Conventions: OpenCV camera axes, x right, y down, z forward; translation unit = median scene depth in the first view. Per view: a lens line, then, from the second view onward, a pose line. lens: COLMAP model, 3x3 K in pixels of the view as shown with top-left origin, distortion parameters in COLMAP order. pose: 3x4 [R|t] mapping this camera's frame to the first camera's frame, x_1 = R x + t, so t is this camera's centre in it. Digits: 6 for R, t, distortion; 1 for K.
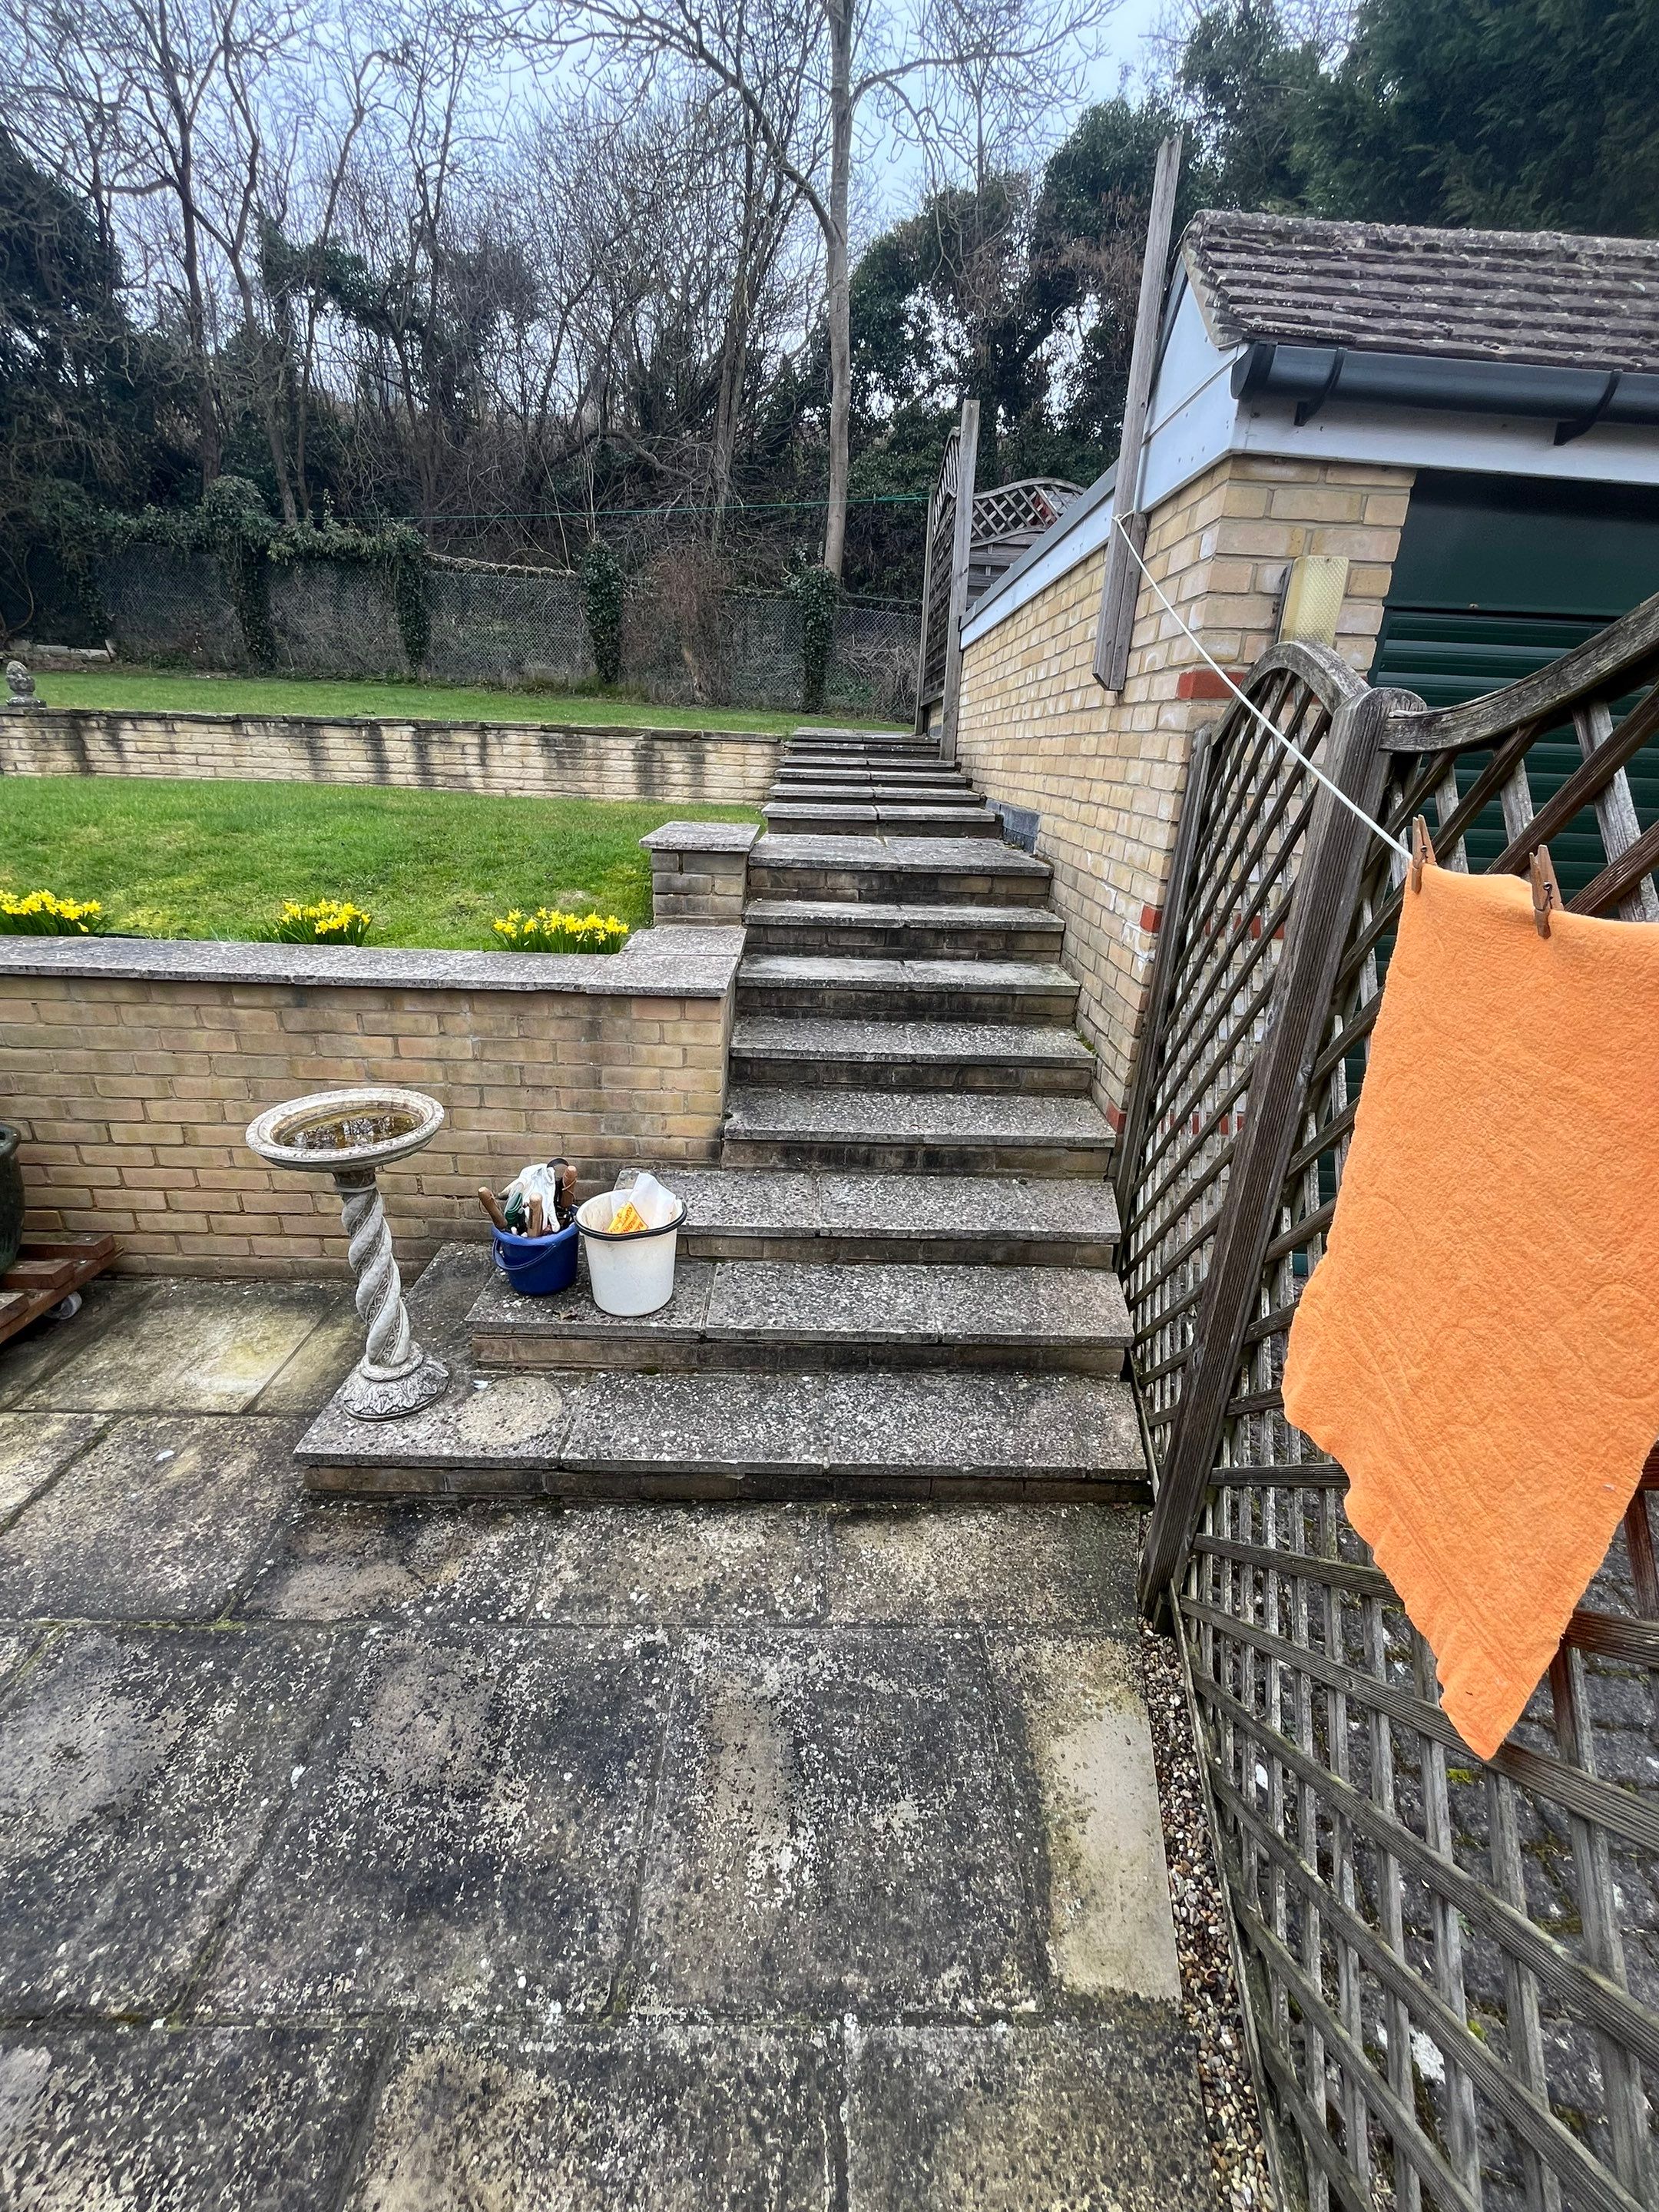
lens RADIAL K [[891.5, 0, 826.1], [0, 891.5, 1108.2], [0, 0, 1]] dist [-0.003555, 0.000045]
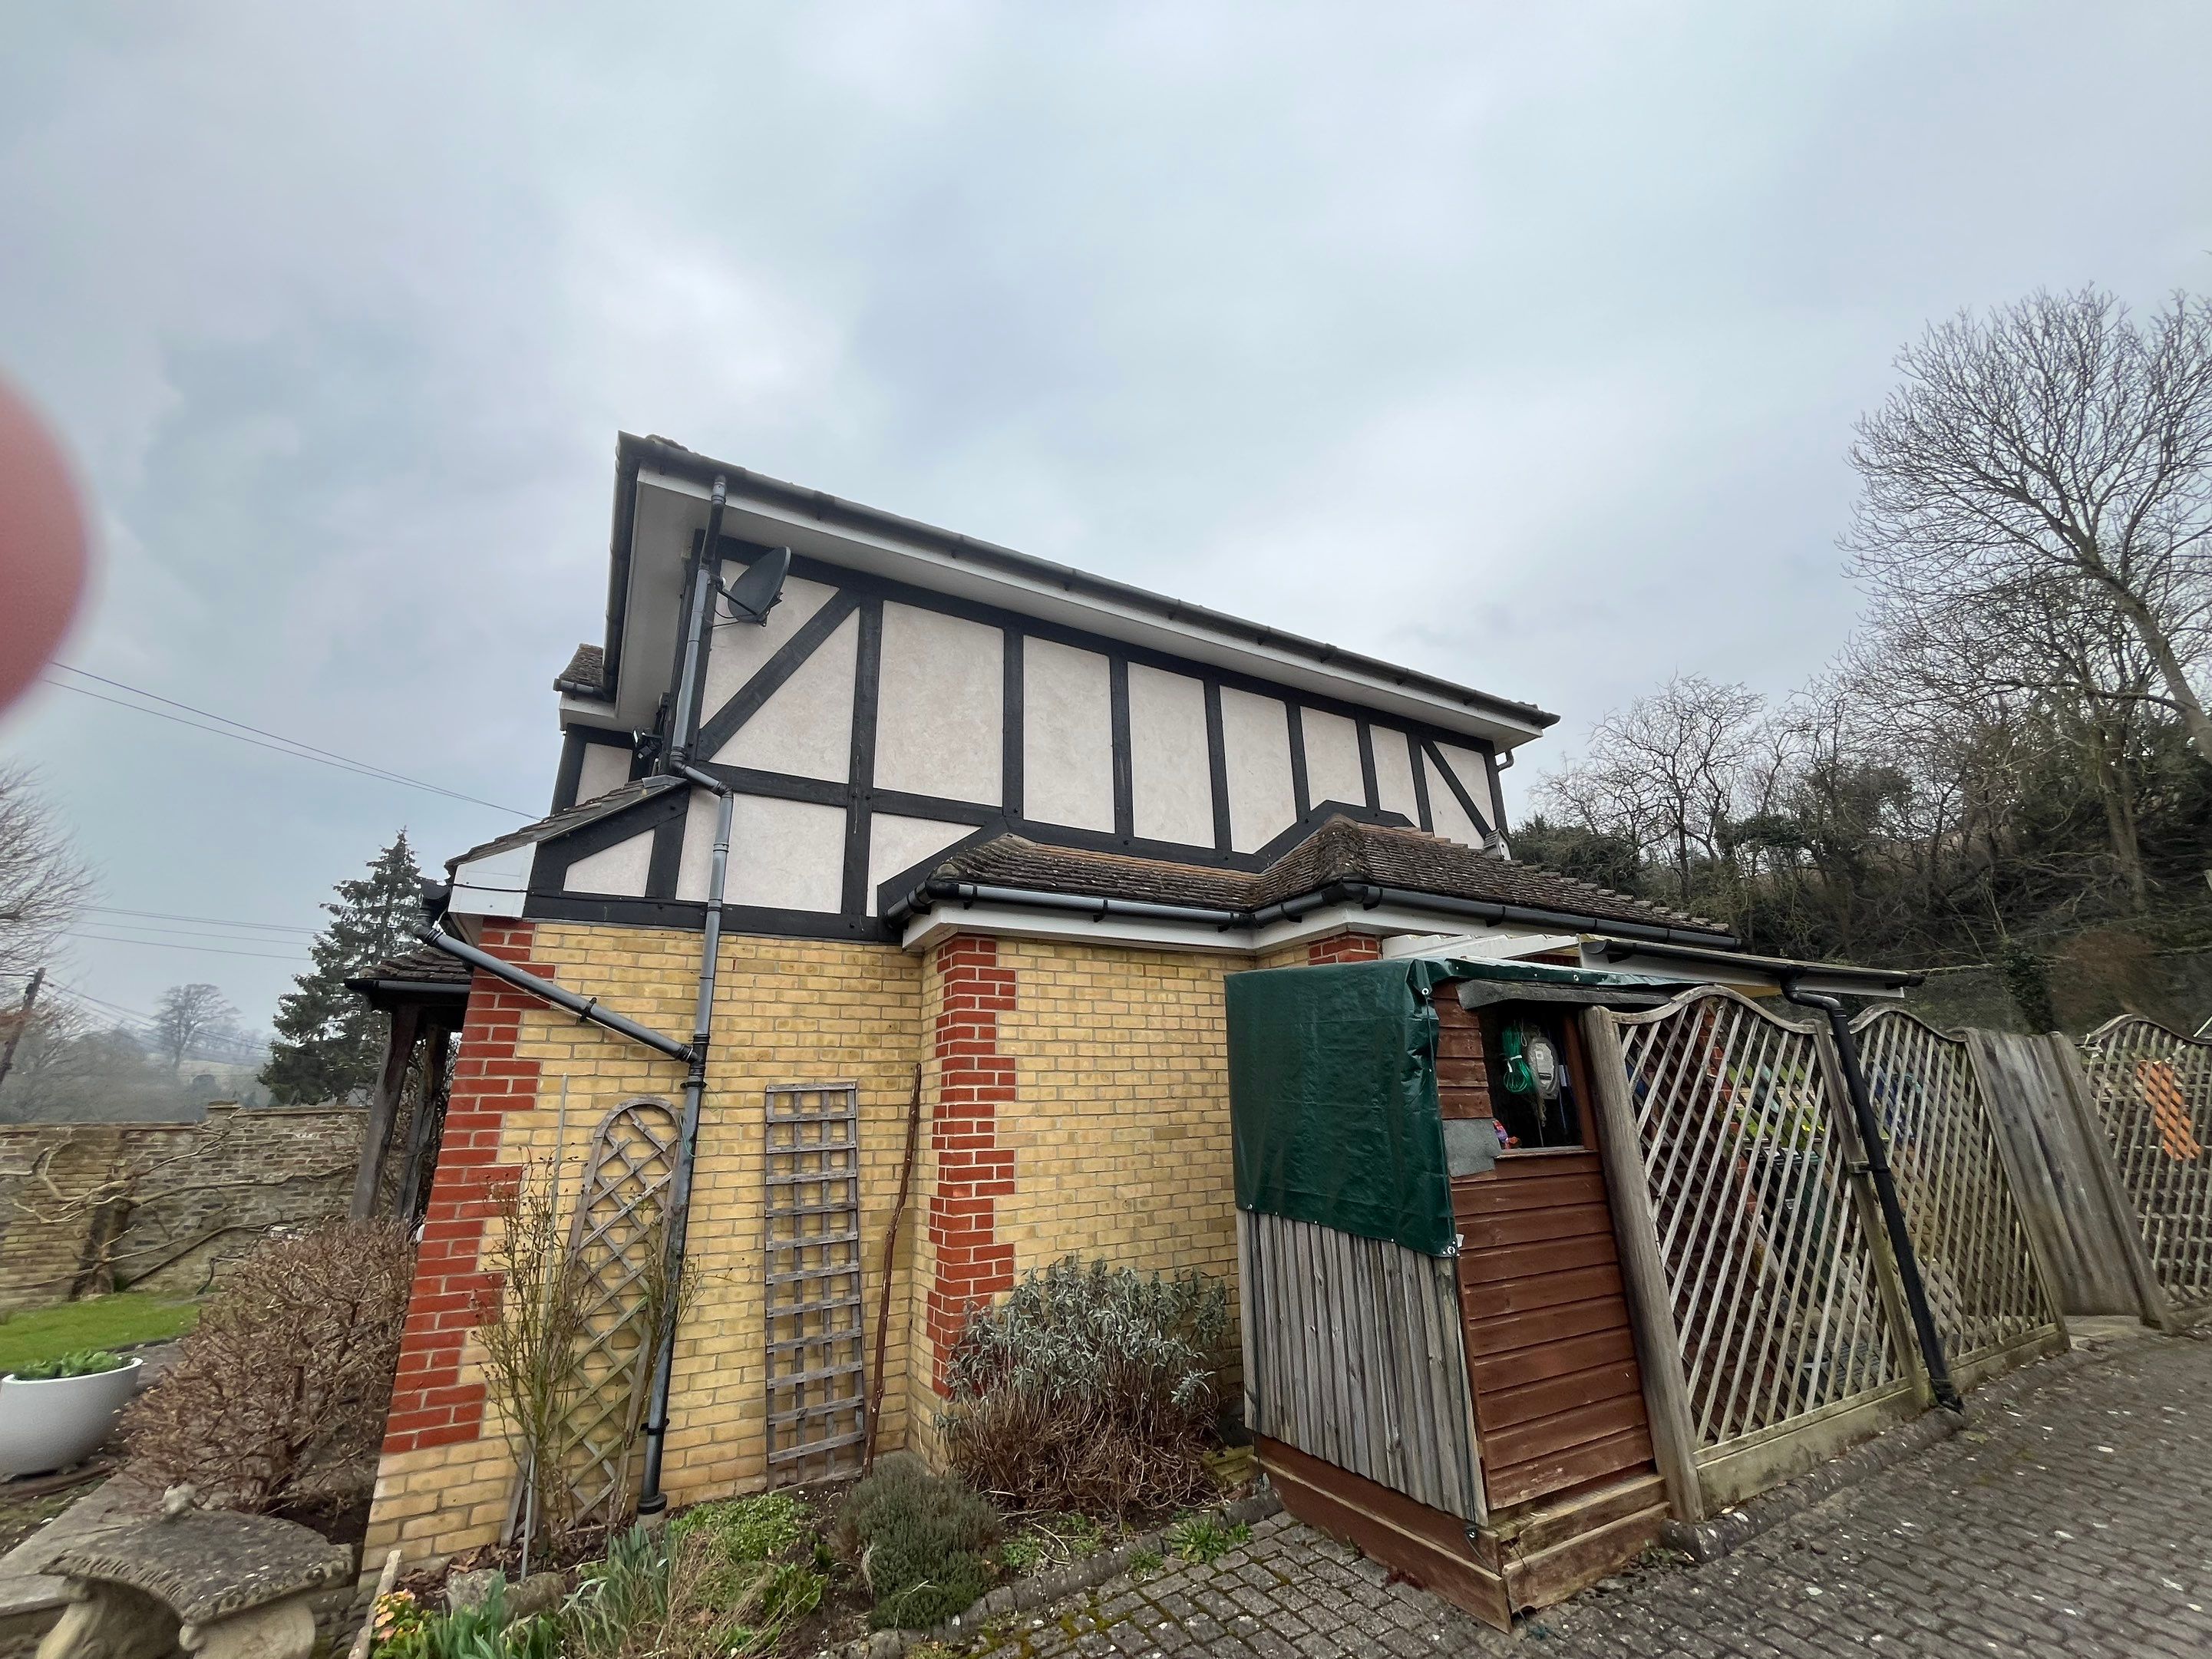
lens RADIAL K [[877.6, 0, 1106.0], [0, 877.6, 829.5], [0, 0, 1]] dist [0.000727, -0.000640]
pose [[0.495398, -0.313521, -0.810115, 0.755316], [-0.284092, 0.822836, -0.492171, 0.989872], [0.820898, 0.473967, 0.318562, -2.380651]]
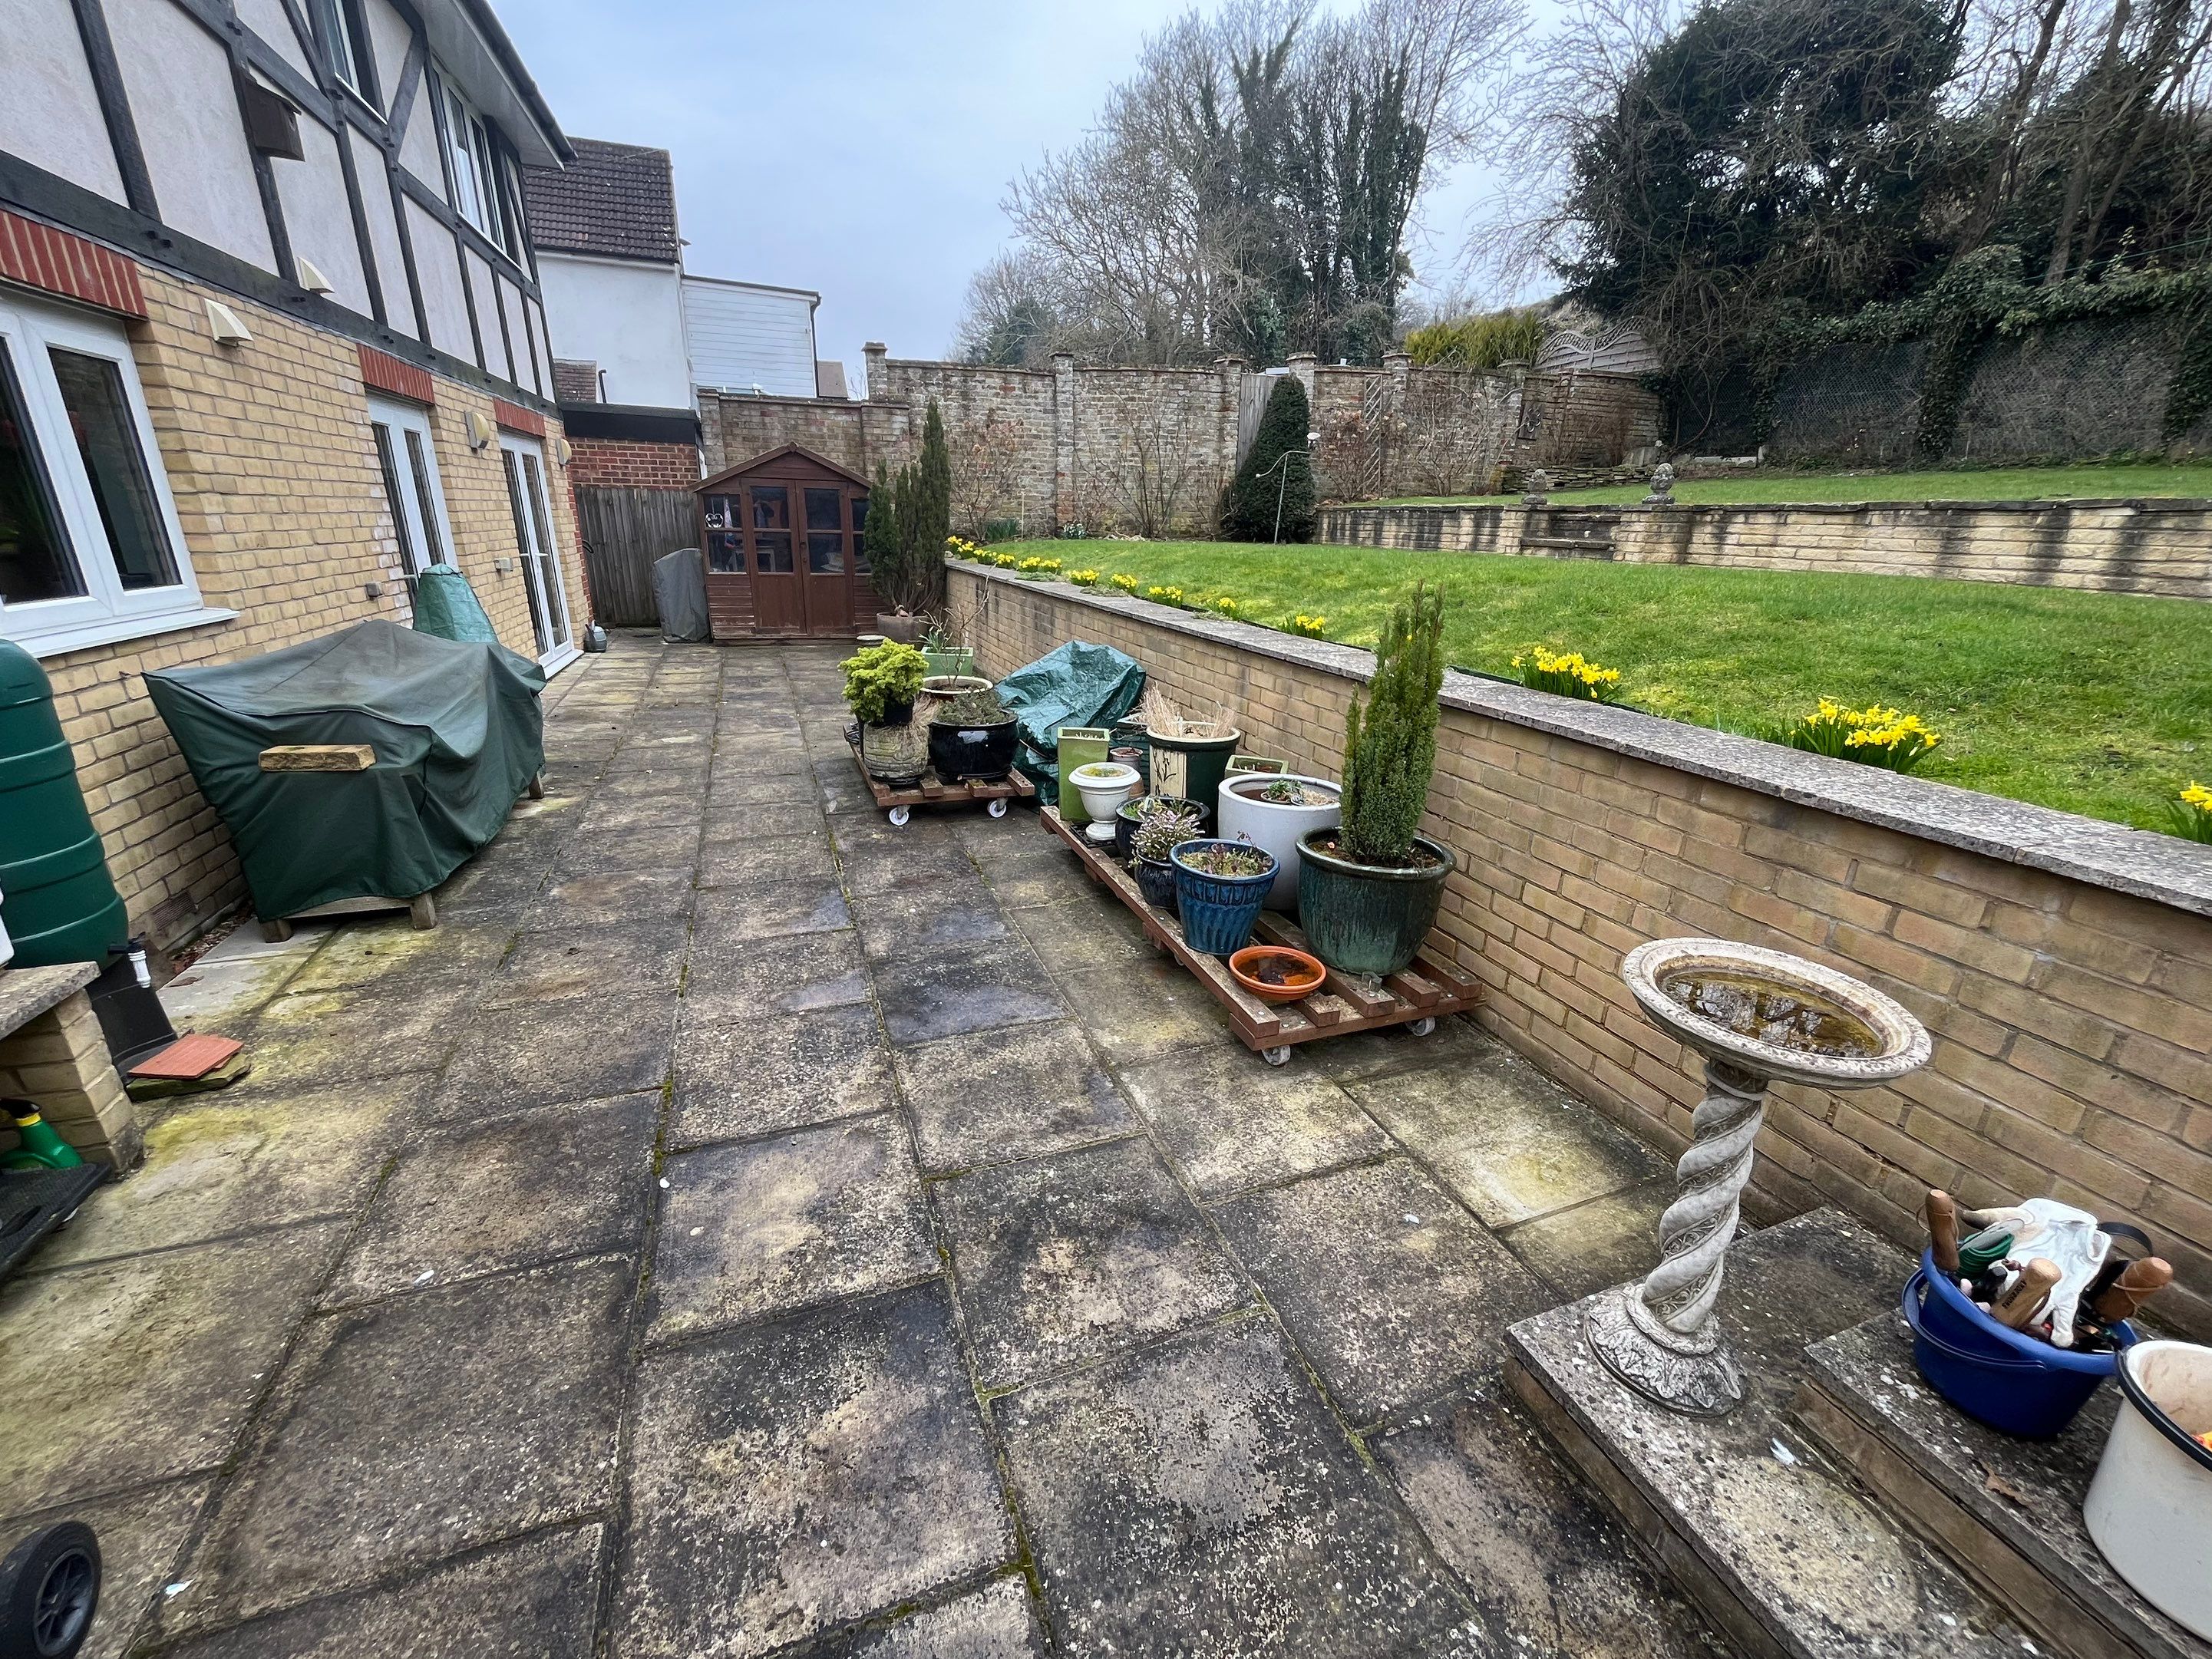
lens RADIAL K [[896.6, 0, 1103.4], [0, 896.6, 828.1], [0, 0, 1]] dist [-0.003794, -0.000055]
pose [[0.339844, 0.279226, -0.898075, -0.080522], [-0.358862, 0.921160, 0.150605, -0.018283], [0.869324, 0.271103, 0.413254, 0.149707]]
